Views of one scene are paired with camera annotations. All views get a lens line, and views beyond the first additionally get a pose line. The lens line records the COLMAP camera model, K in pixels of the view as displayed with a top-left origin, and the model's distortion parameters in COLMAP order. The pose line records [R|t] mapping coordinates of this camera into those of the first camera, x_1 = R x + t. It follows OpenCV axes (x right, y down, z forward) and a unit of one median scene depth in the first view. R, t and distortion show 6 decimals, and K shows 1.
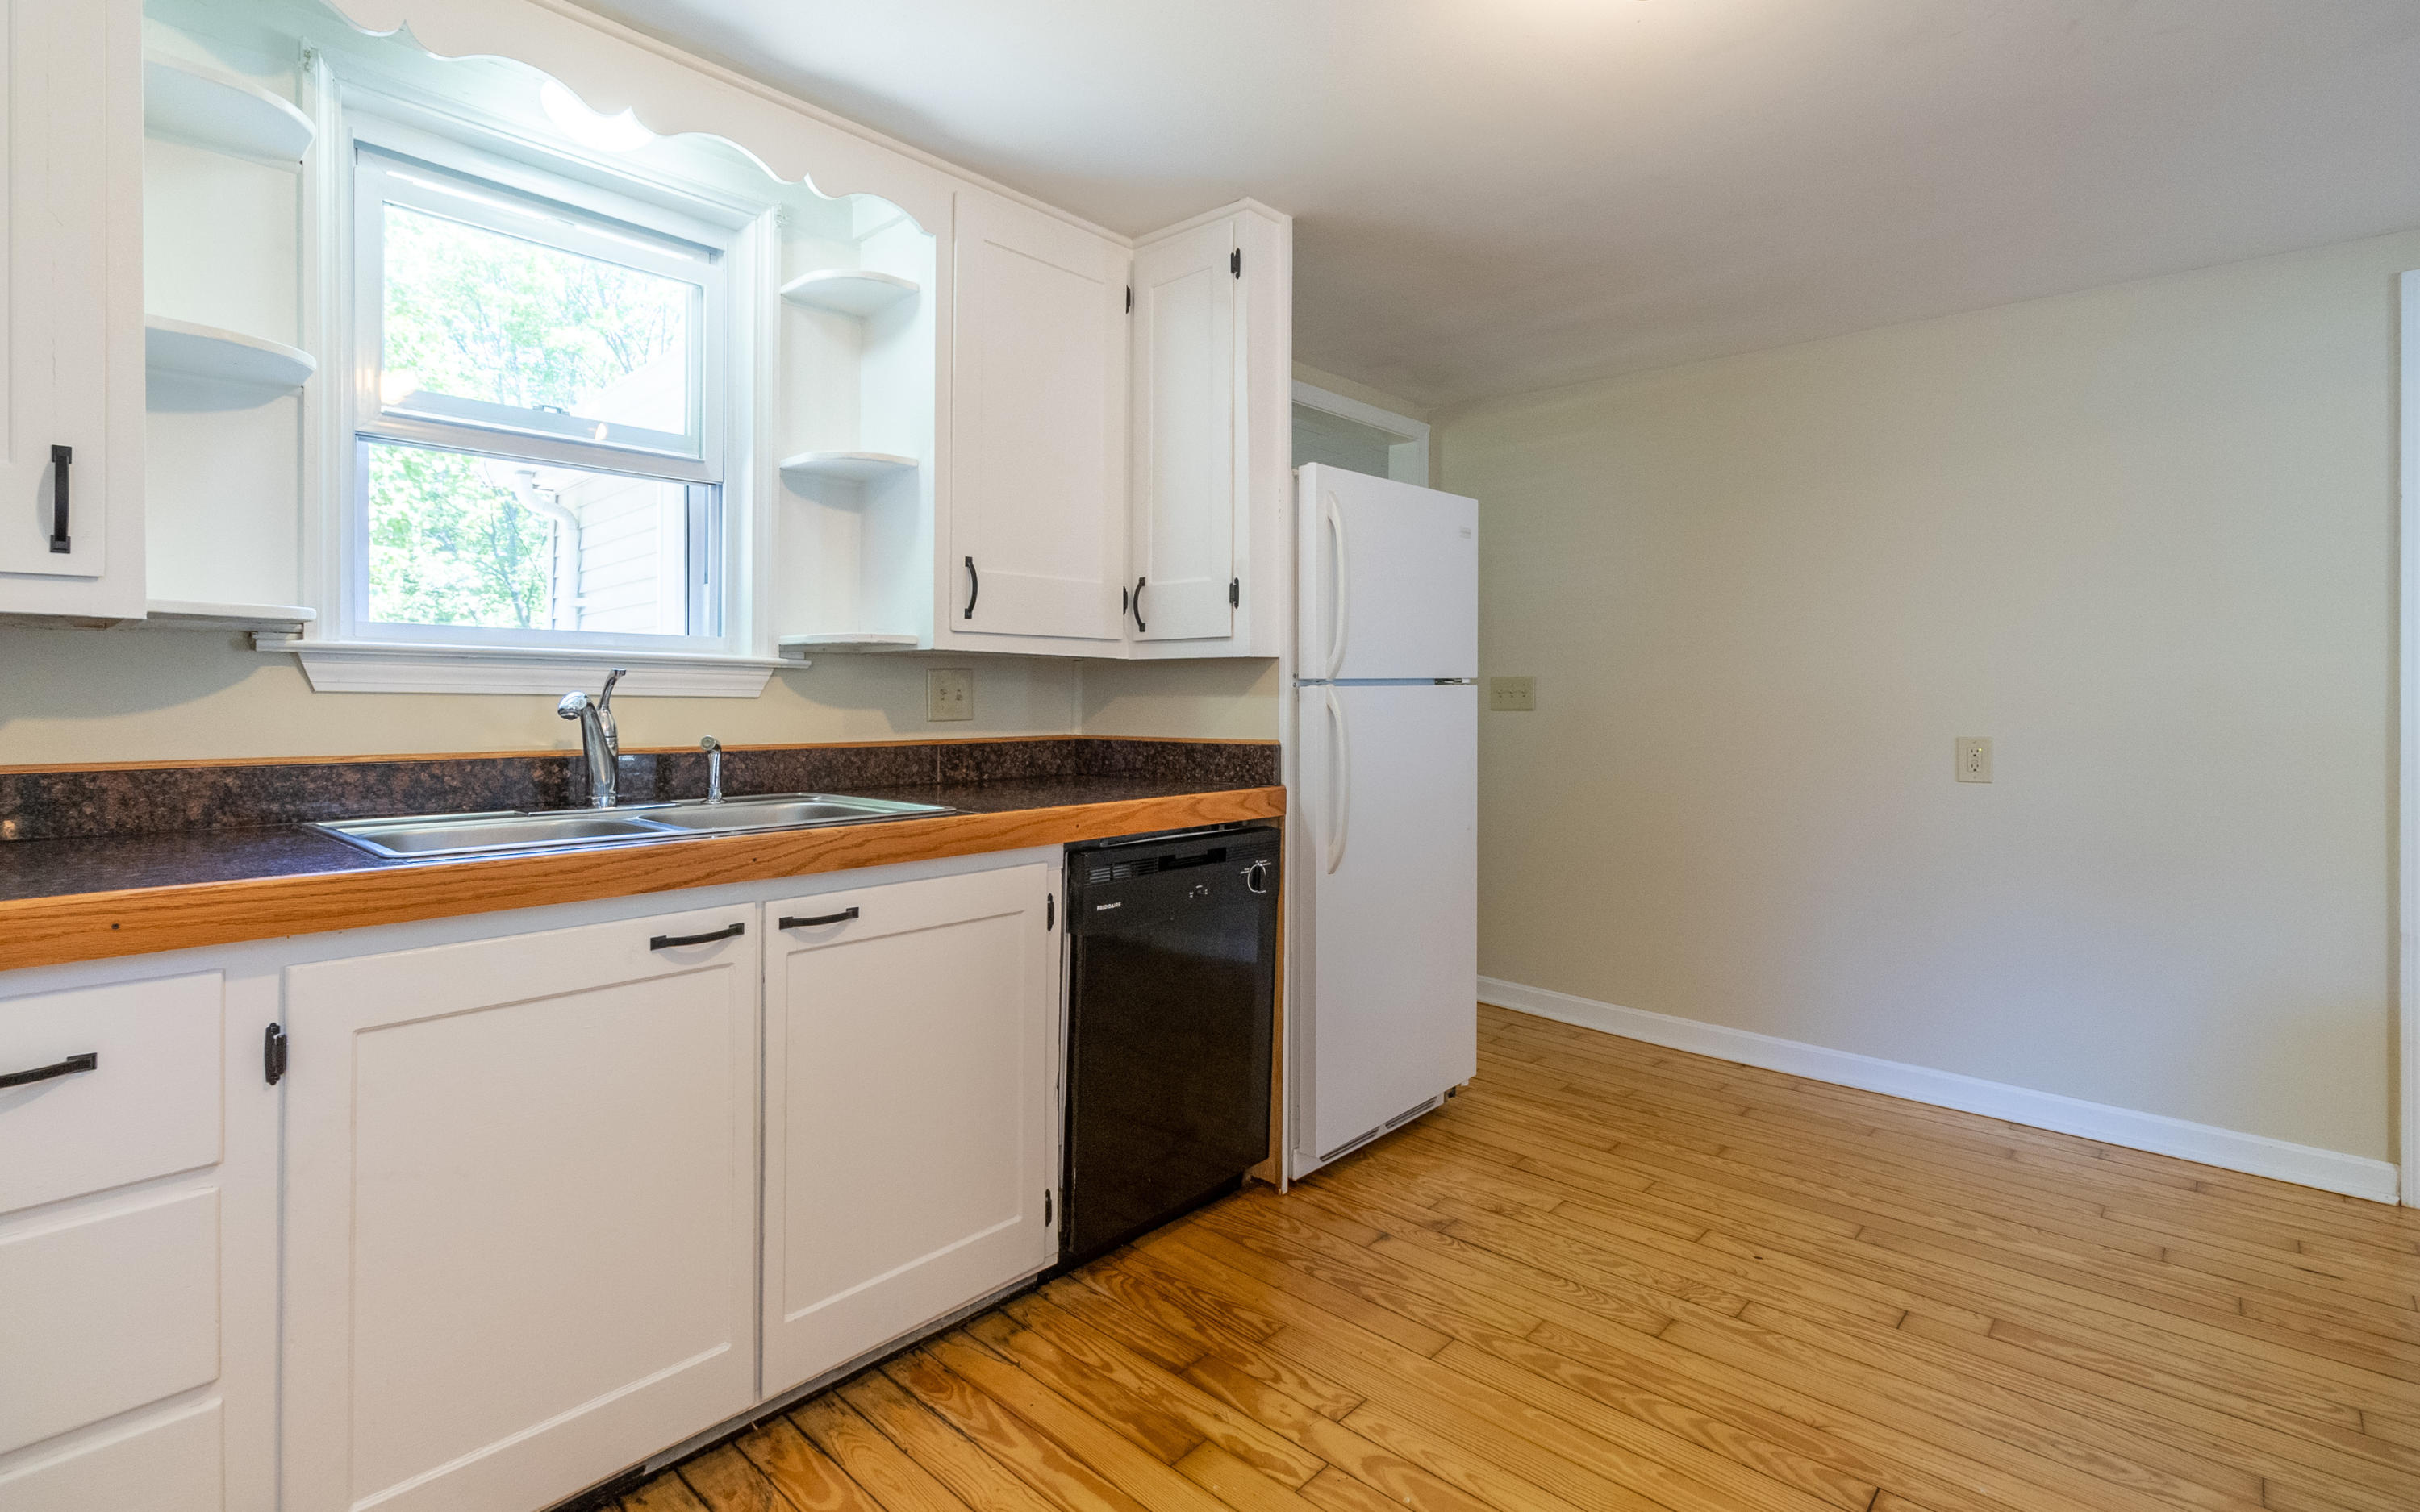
lens RADIAL K [[1118.6, 0, 1199.6], [0, 1118.6, 713.4], [0, 0, 1]] dist [-0.002847, -0.000232]
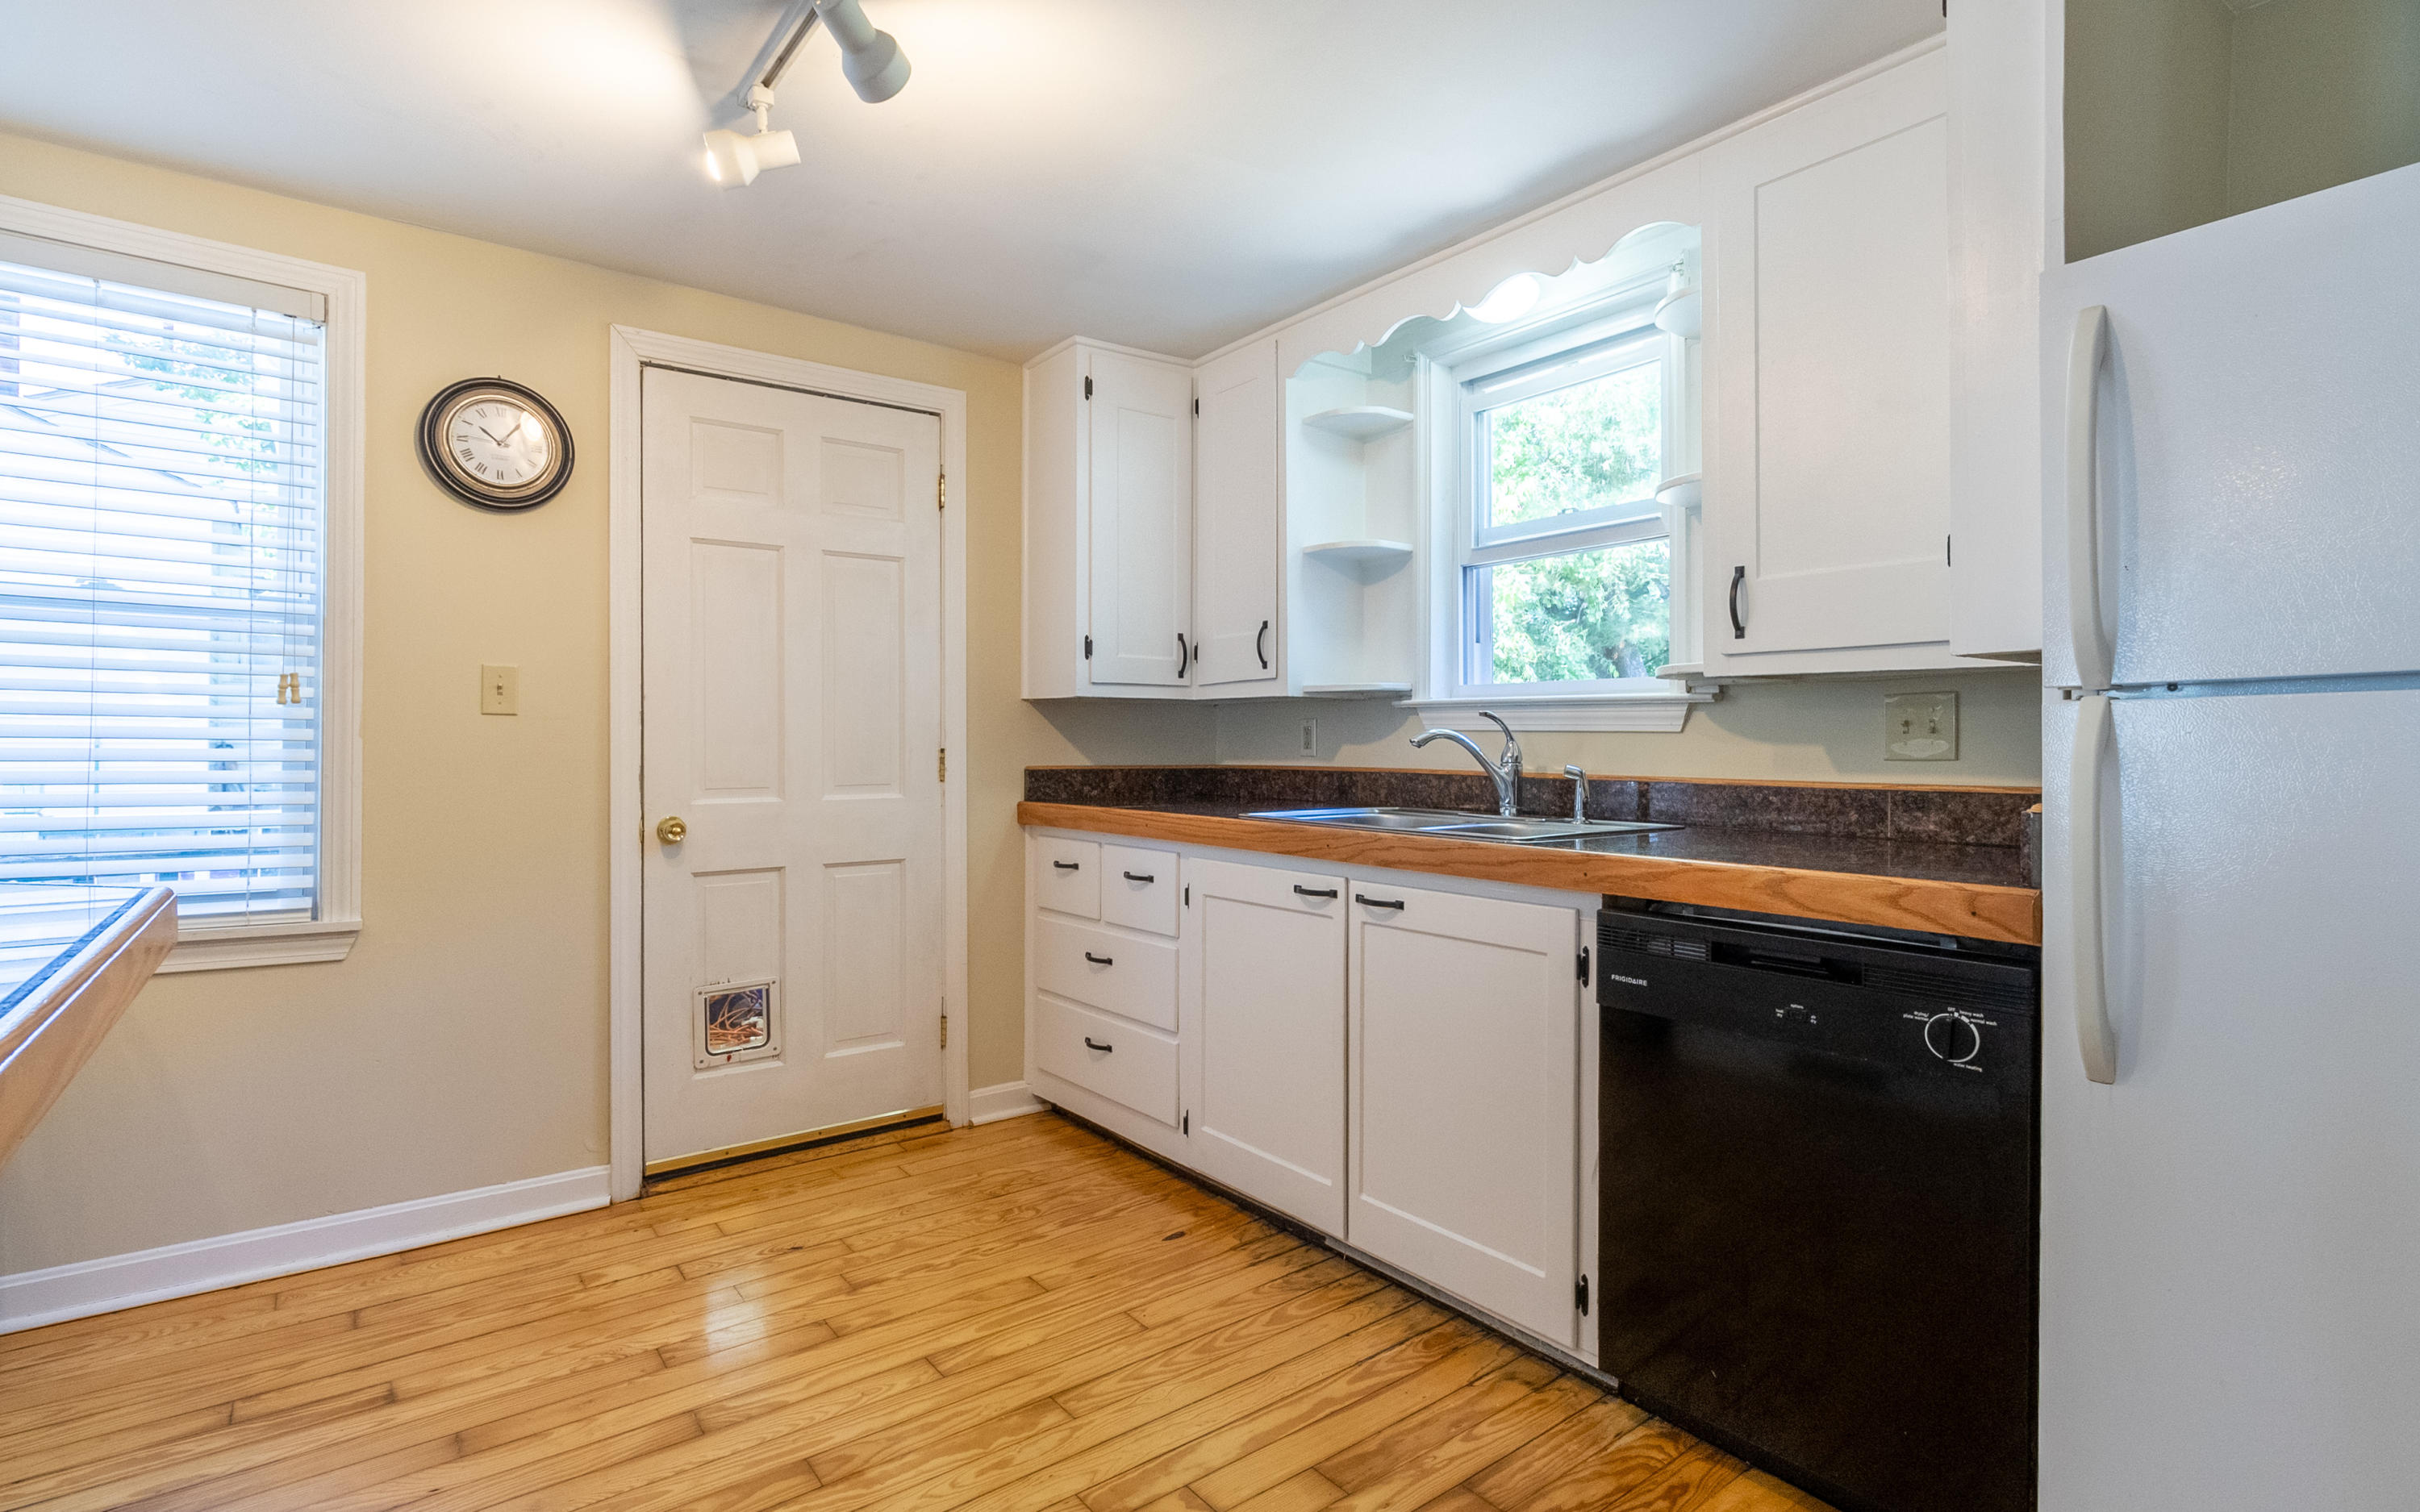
lens RADIAL K [[1118.6, 0, 1208.7], [0, 1118.6, 738.7], [0, 0, 1]] dist [-0.002847, -0.000232]
pose [[-0.162912, -0.003664, -0.986634, 0.846284], [-0.013733, 0.999905, -0.001446, -0.000721], [0.986545, 0.013314, -0.162947, 0.886539]]
